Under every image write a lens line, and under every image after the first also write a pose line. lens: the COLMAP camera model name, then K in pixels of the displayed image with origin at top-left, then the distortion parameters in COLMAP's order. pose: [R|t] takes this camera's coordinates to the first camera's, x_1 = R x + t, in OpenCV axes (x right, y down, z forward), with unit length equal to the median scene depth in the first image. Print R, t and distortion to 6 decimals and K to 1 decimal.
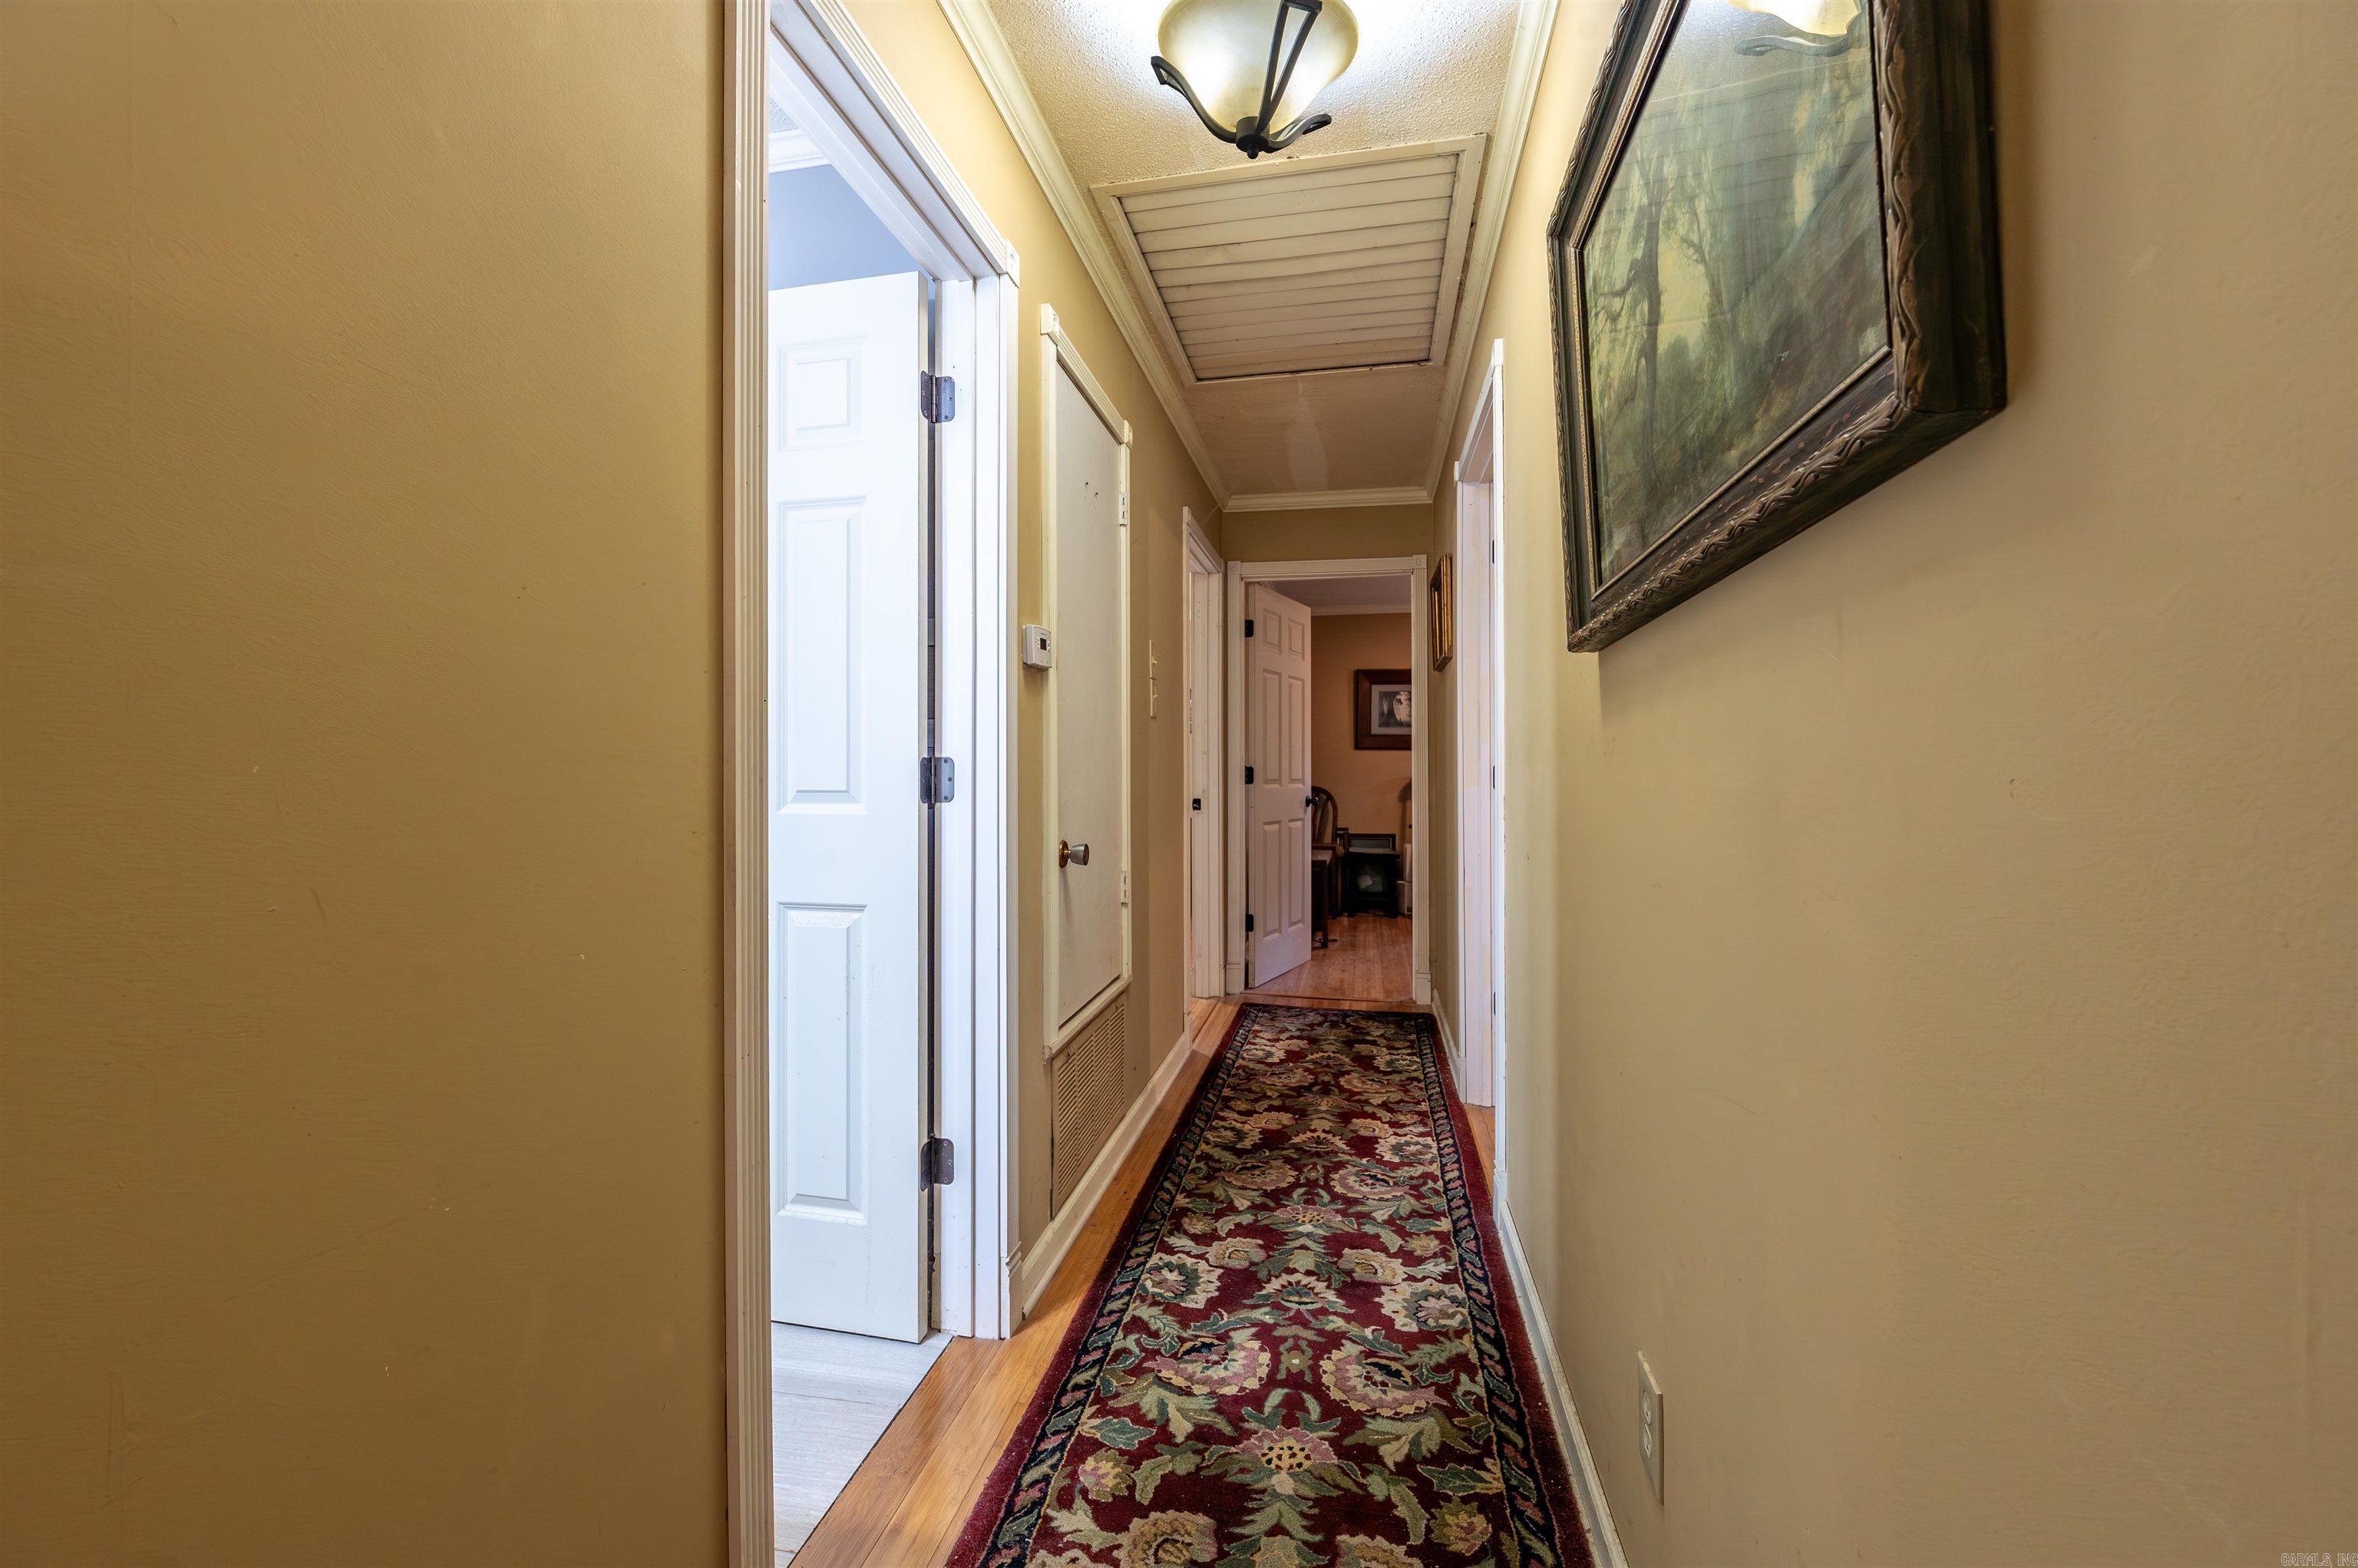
lens RADIAL K [[933.8, 0, 1163.5], [0, 933.8, 771.6], [0, 0, 1]] dist [-0.000784, 0.000347]
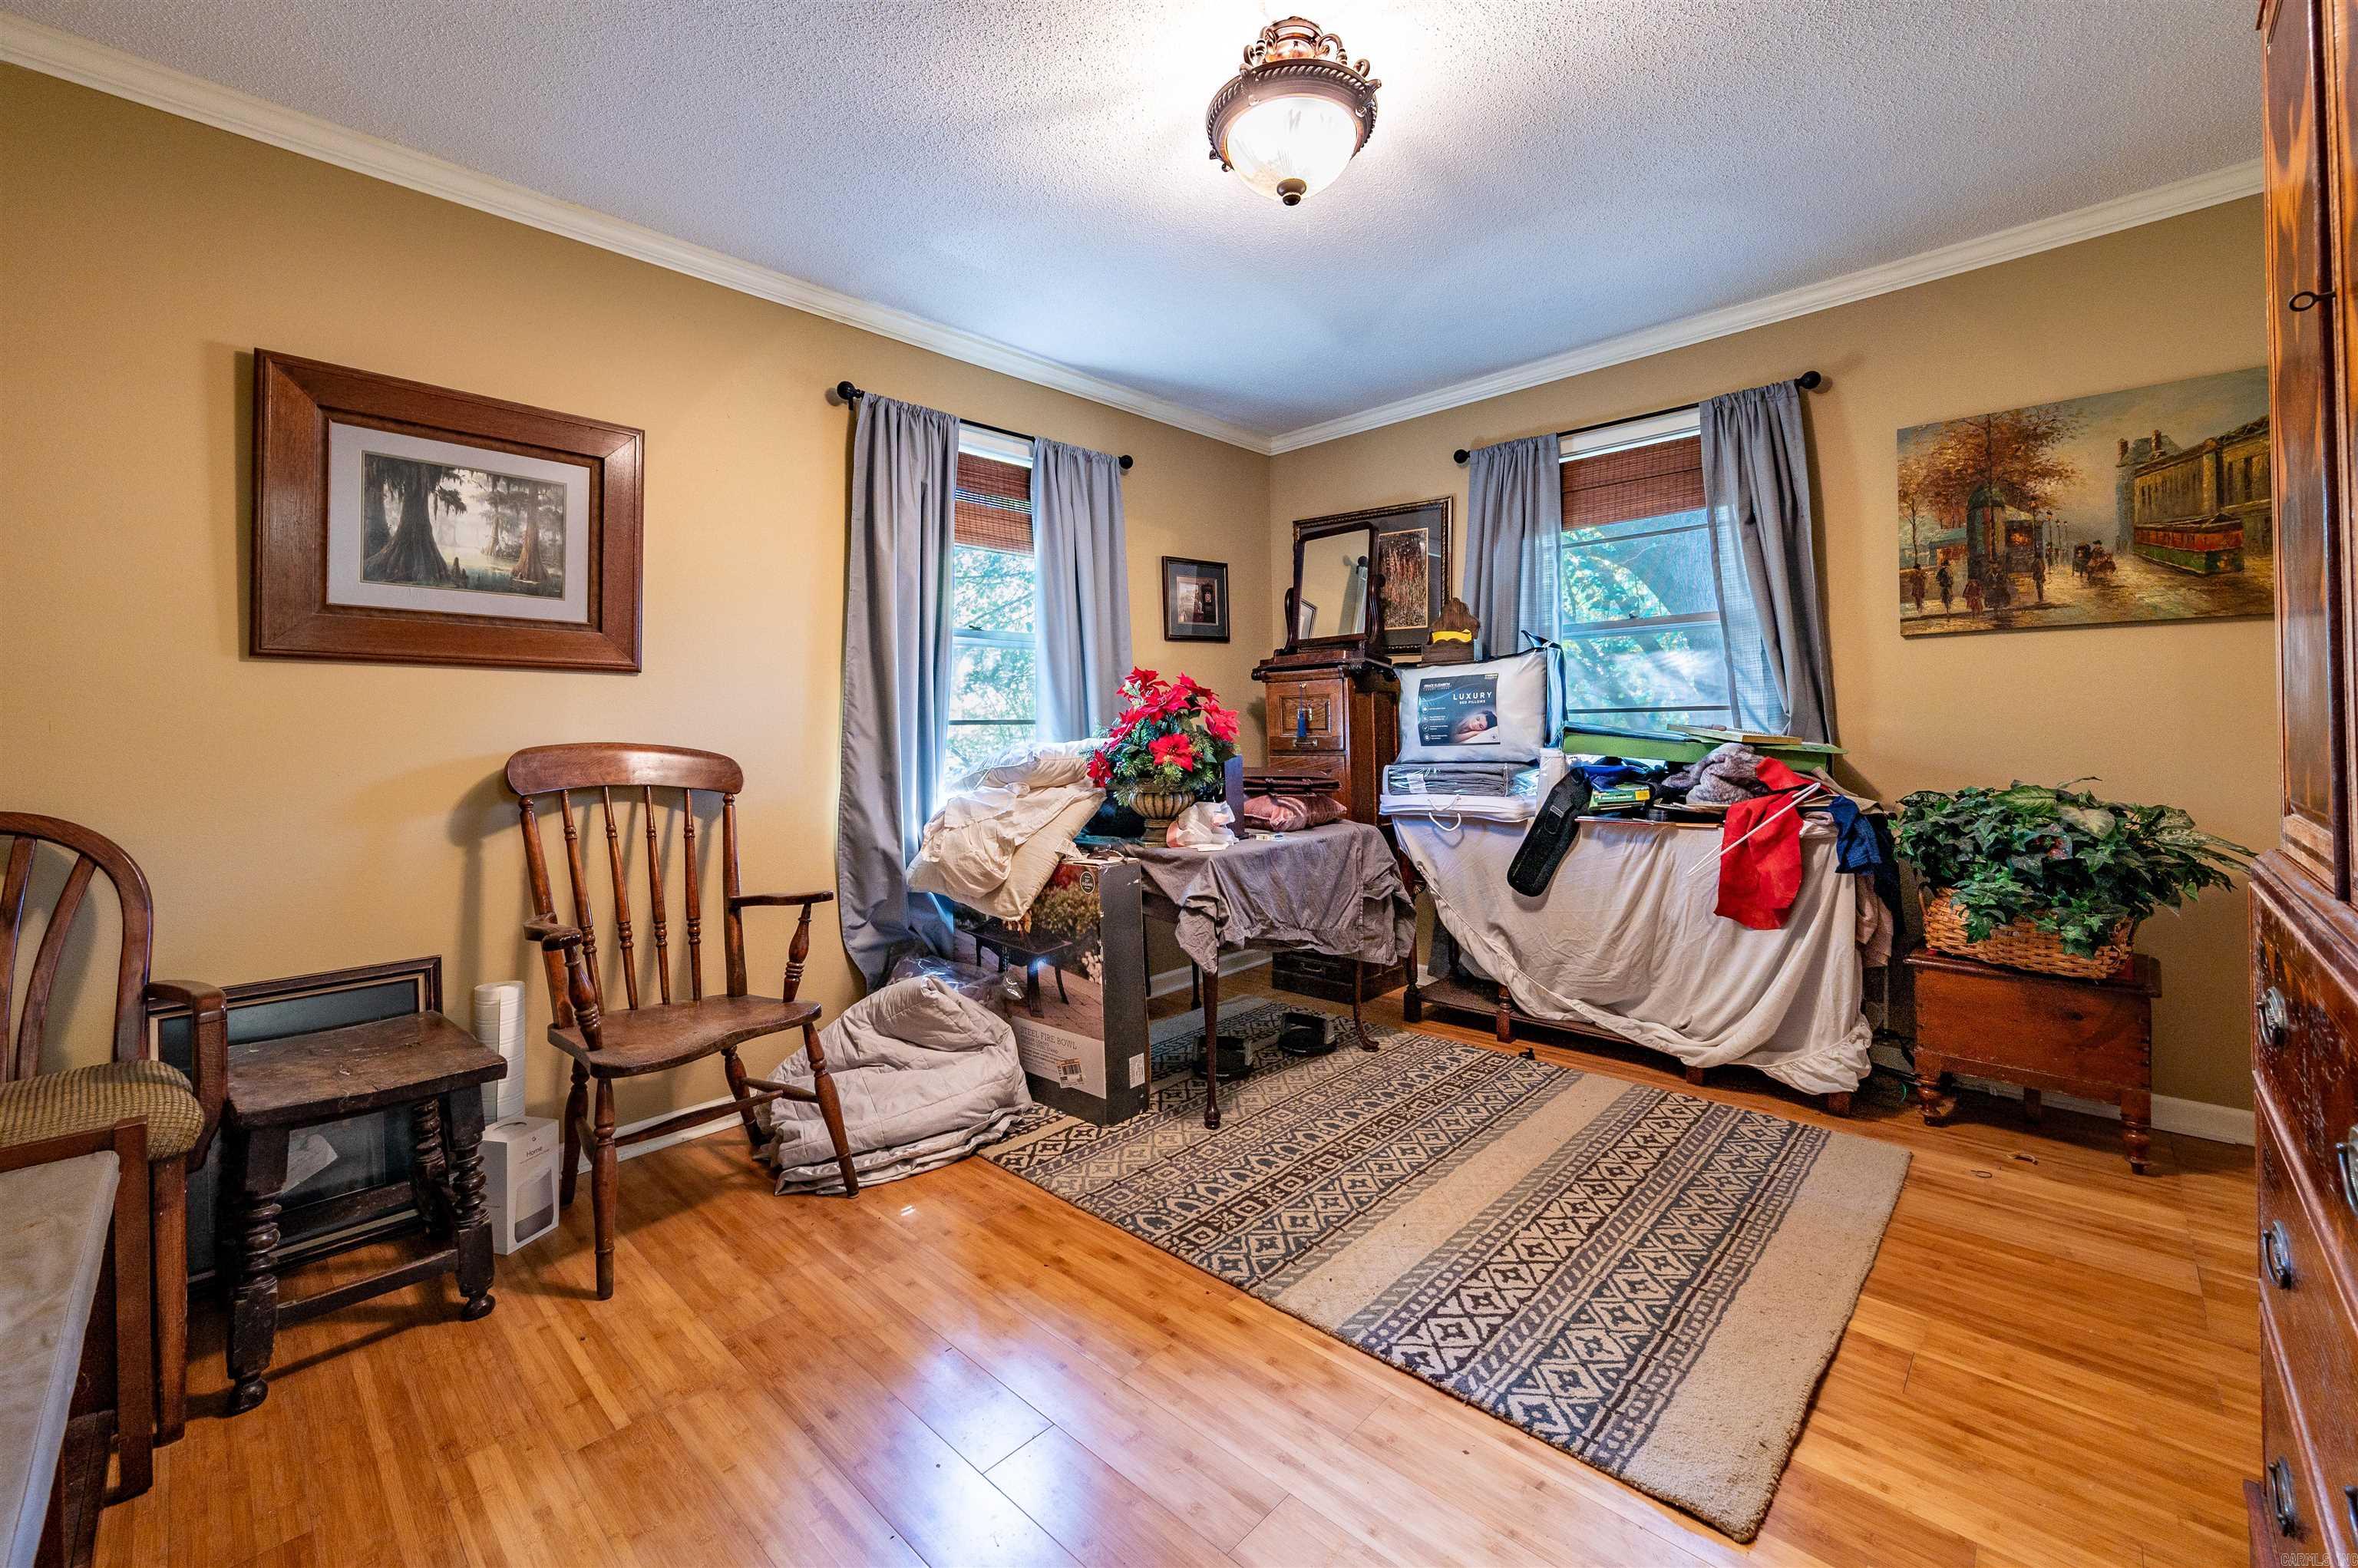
lens RADIAL K [[933.8, 0, 1171.3], [0, 933.8, 723.0], [0, 0, 1]] dist [-0.000784, 0.000347]
pose [[0.522592, 0.000334, 0.852583, 0.120062], [0.014356, 0.999855, -0.009192, 0.000570], [-0.852462, 0.017043, 0.522511, 0.653623]]
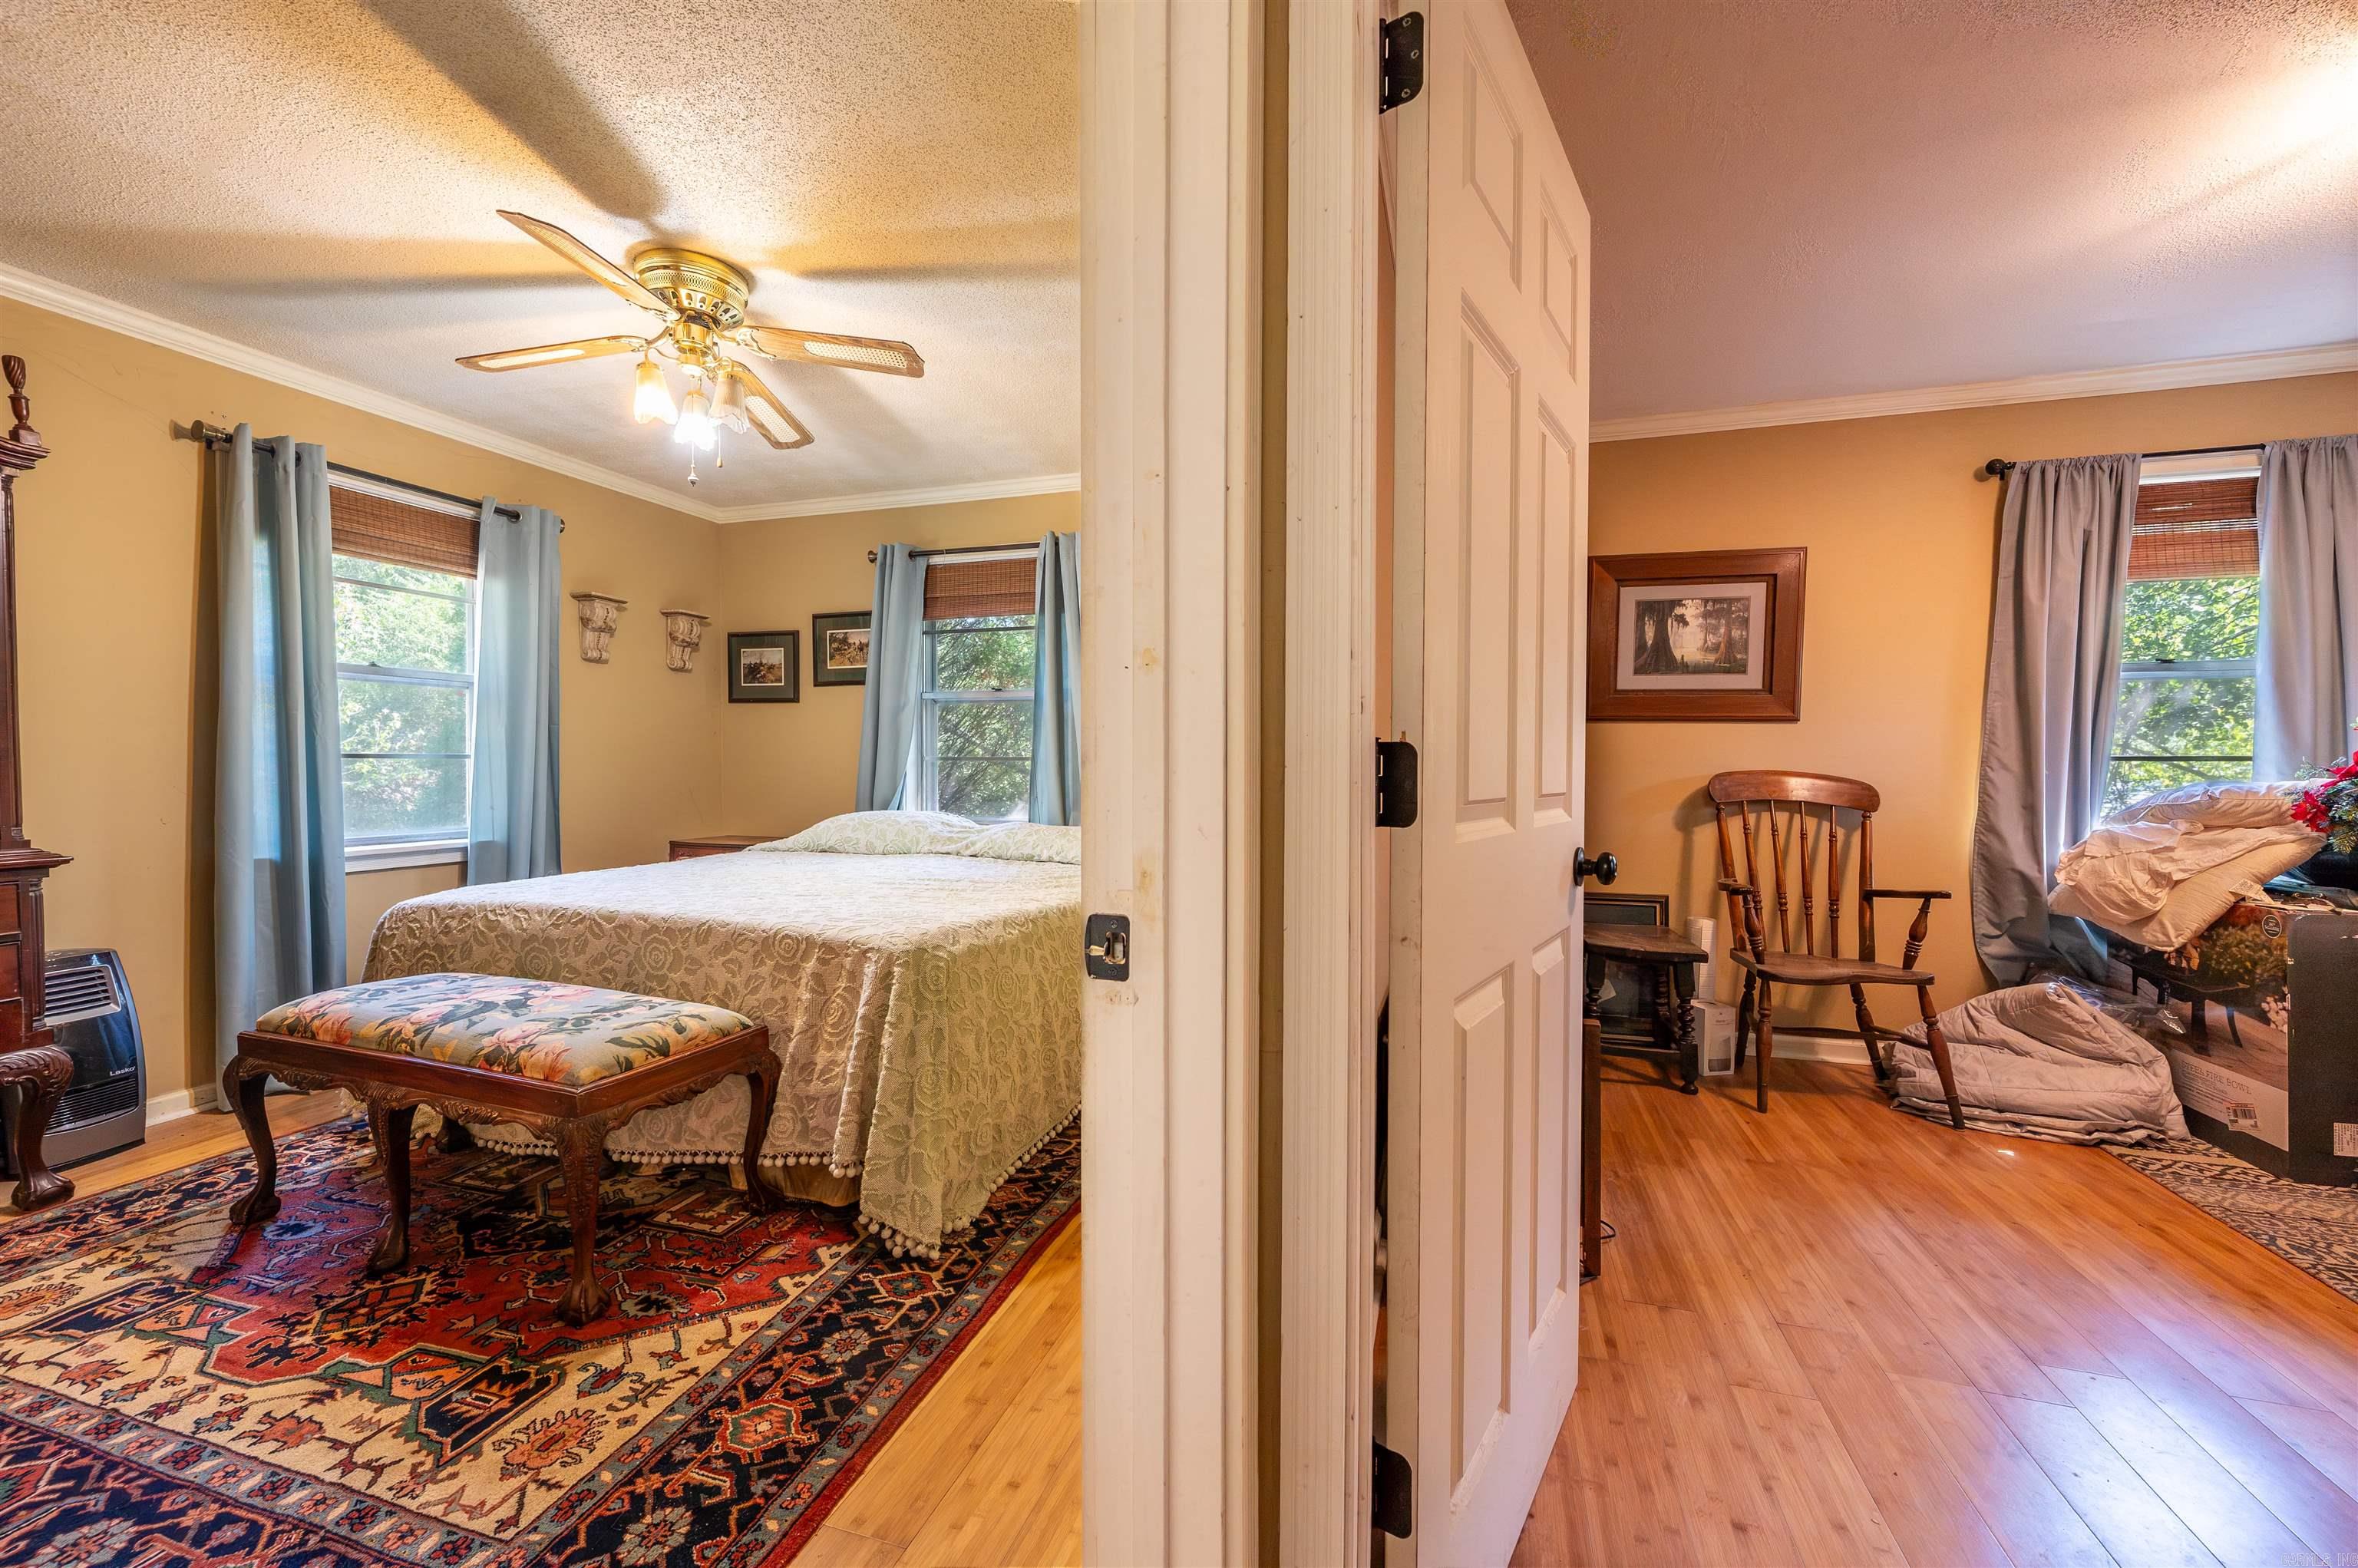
lens RADIAL K [[933.8, 0, 1173.4], [0, 933.8, 779.5], [0, 0, 1]] dist [-0.000784, 0.000347]
pose [[0.995286, 0.007994, -0.096651, 0.039656], [-0.006310, 0.999823, 0.017718, -0.000221], [0.096776, -0.017024, 0.995161, 0.494670]]
